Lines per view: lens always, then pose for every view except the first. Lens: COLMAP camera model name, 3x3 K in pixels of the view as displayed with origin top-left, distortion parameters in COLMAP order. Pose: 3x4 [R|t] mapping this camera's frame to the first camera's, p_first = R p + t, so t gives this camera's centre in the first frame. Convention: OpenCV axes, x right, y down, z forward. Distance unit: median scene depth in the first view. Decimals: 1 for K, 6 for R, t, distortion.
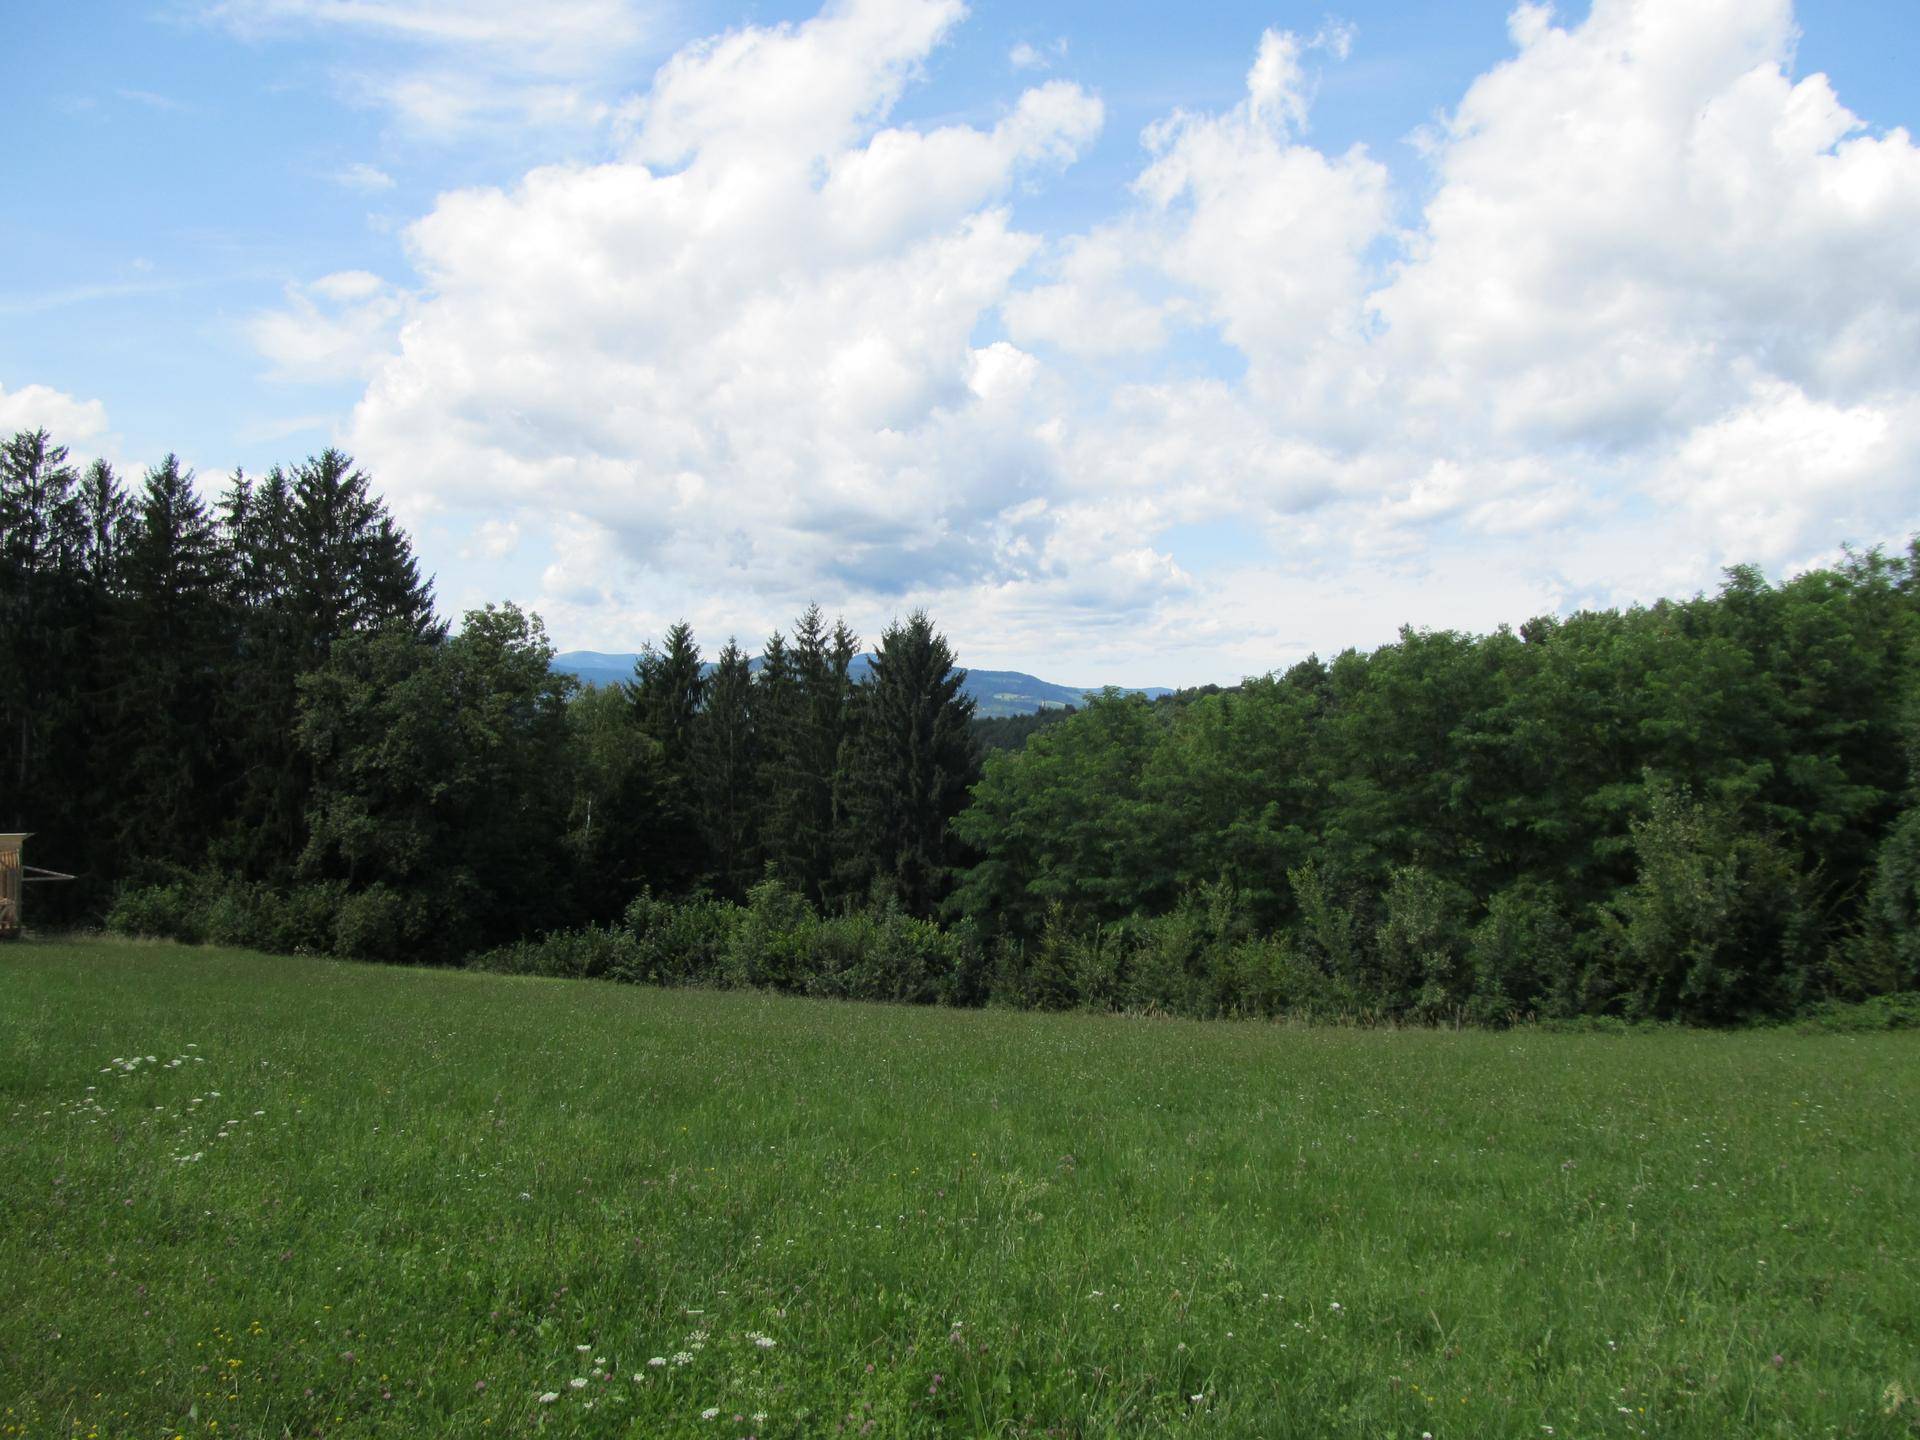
lens RADIAL K [[1573.3, 0, 959.5], [0, 1573.3, 718.3], [0, 0, 1]] dist [-0.069185, 0.037577]
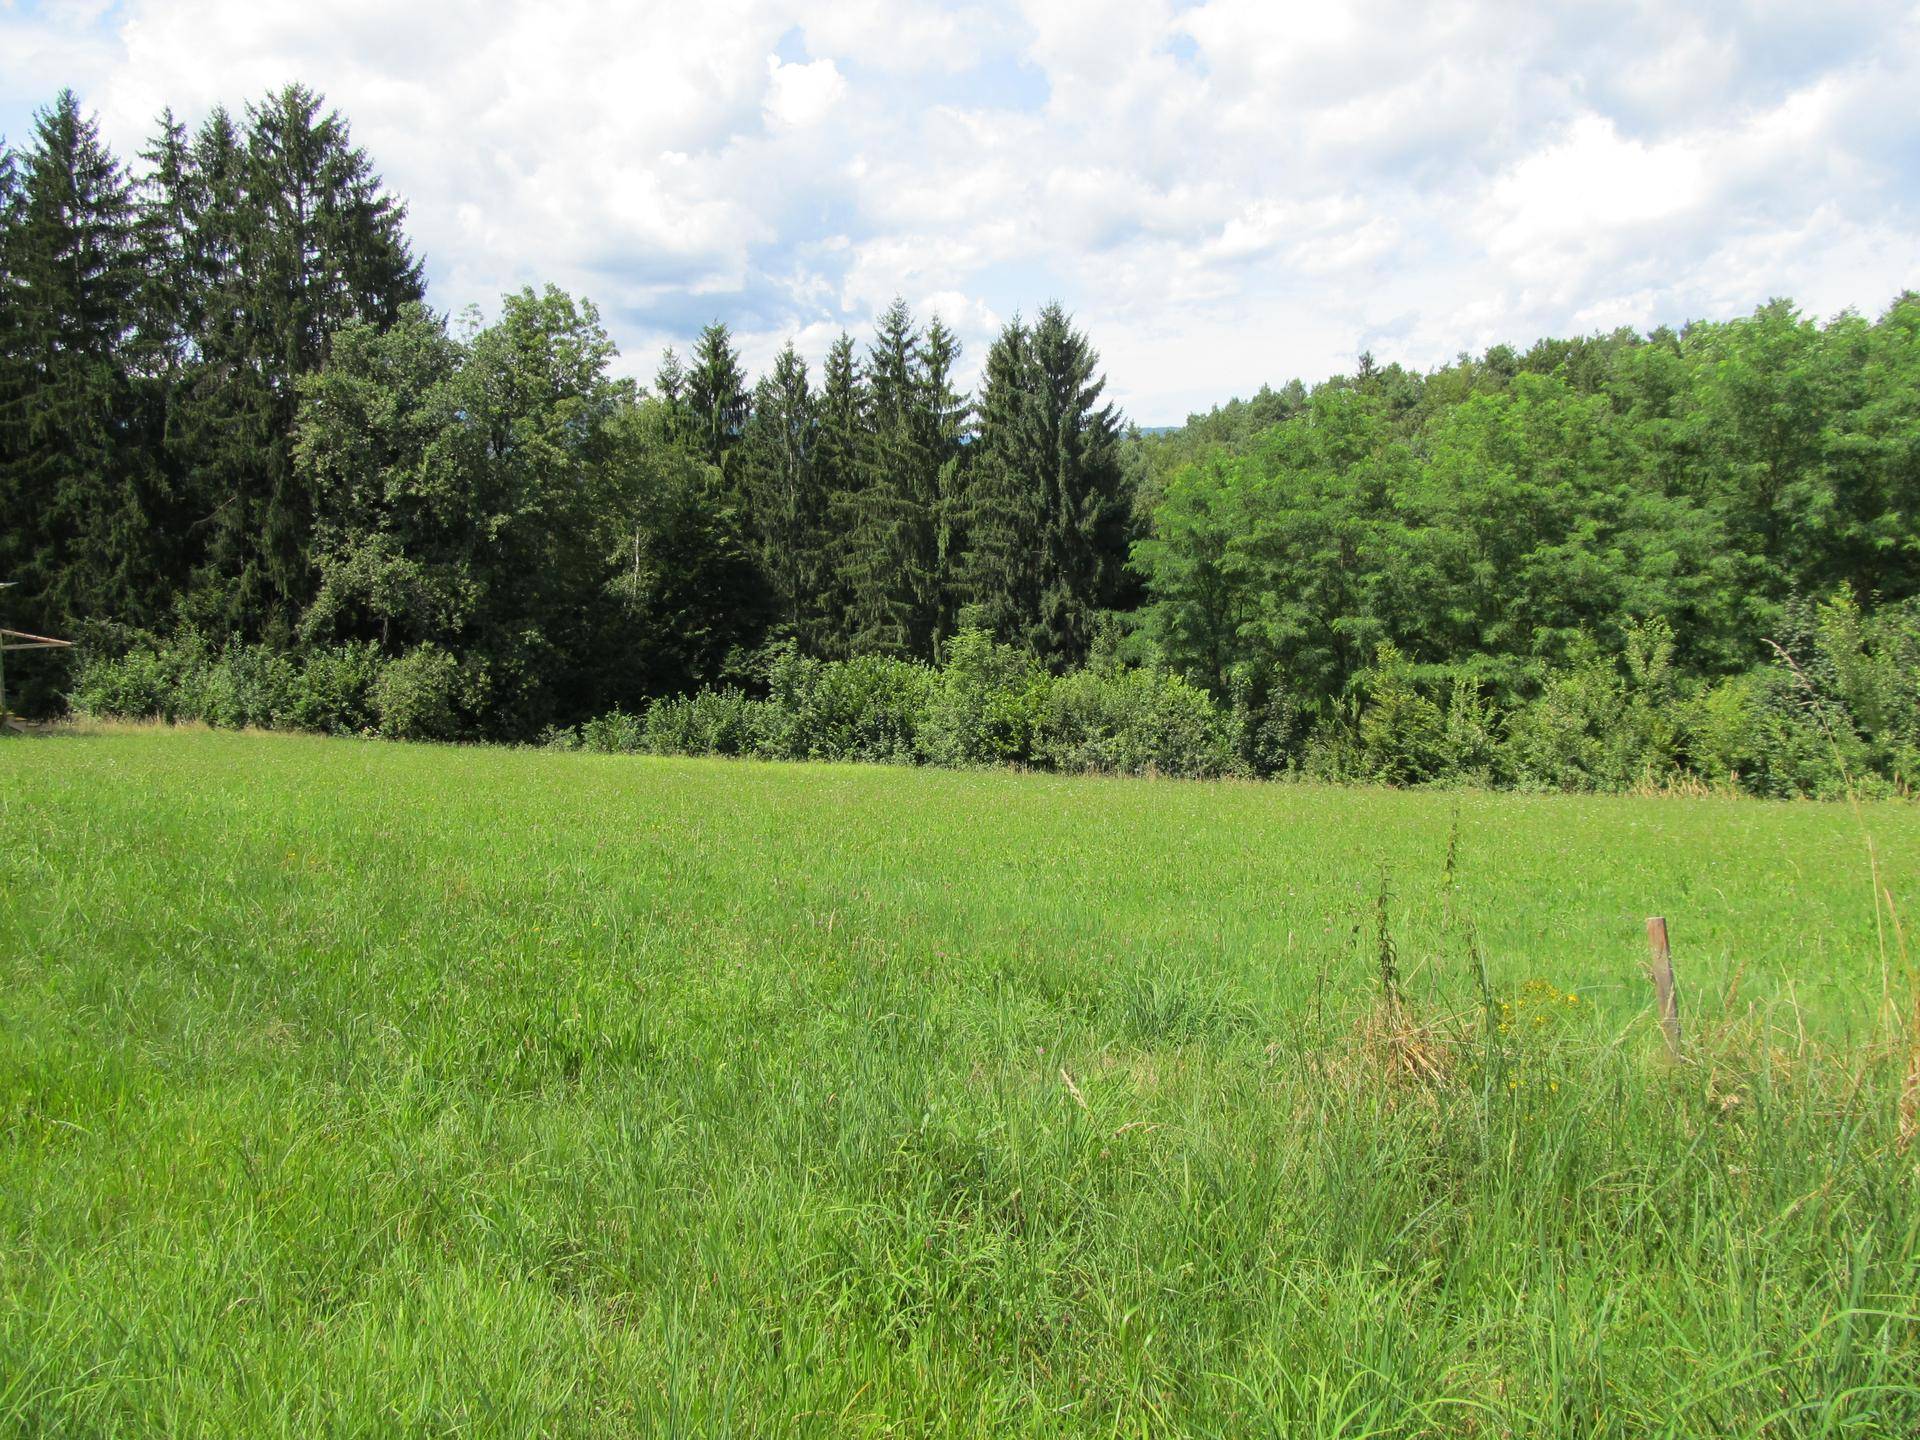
lens RADIAL K [[1593.5, 0, 962.4], [0, 1593.5, 712.3], [0, 0, 1]] dist [-0.068423, 0.040481]
pose [[0.993052, -0.022459, 0.115514, -0.187928], [0.004543, 0.988203, 0.153083, 0.018265], [-0.117590, -0.151495, 0.981439, 0.171155]]
